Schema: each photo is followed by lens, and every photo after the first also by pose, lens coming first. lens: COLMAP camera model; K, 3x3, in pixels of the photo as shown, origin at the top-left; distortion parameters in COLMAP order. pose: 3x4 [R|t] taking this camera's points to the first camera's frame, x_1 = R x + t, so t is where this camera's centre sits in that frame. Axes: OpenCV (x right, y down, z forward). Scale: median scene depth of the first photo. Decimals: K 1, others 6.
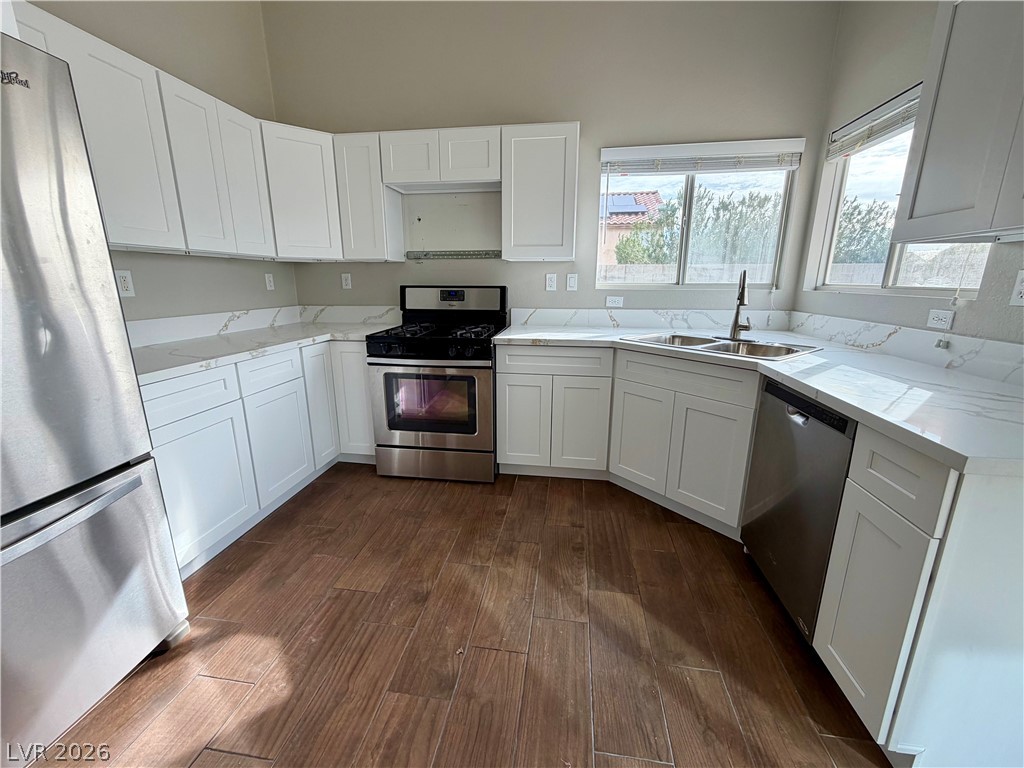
lens RADIAL K [[414.5, 0, 508.7], [0, 414.5, 386.0], [0, 0, 1]] dist [-0.001598, -0.000120]
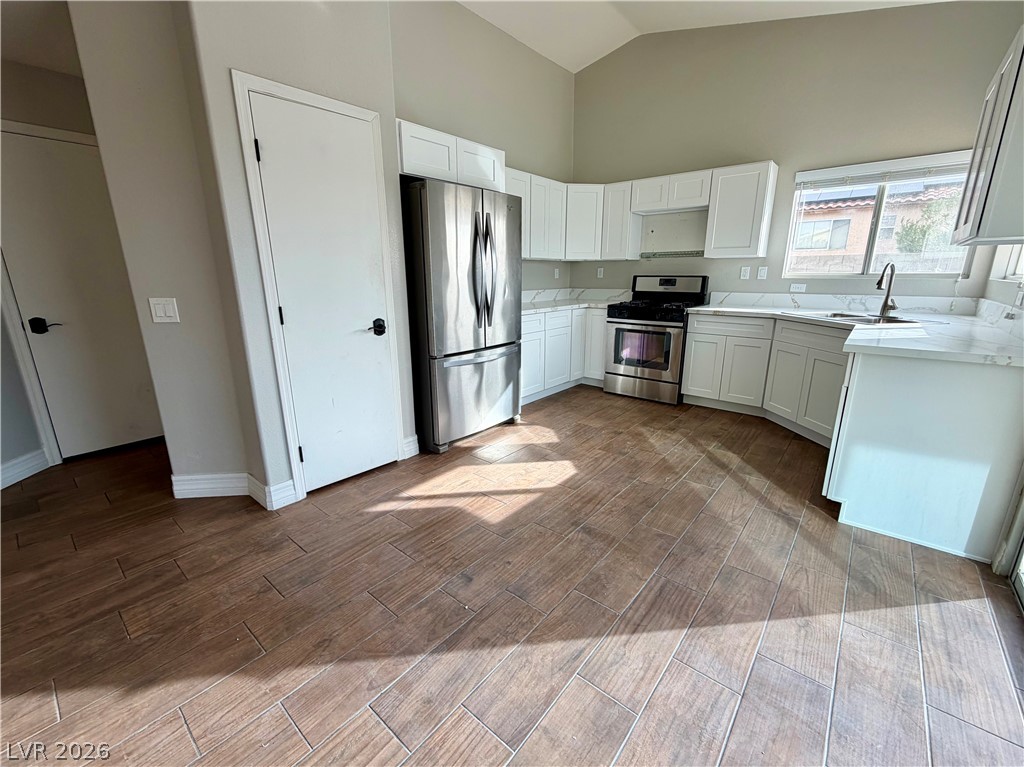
lens RADIAL K [[425.5, 0, 512.0], [0, 425.5, 383.5], [0, 0, 1]] dist [-0.000505, -0.000025]
pose [[0.853527, 0.127467, -0.505217, 0.229780], [-0.124613, 0.991414, 0.039611, 0.169767], [0.505928, 0.029148, 0.862083, -0.659675]]
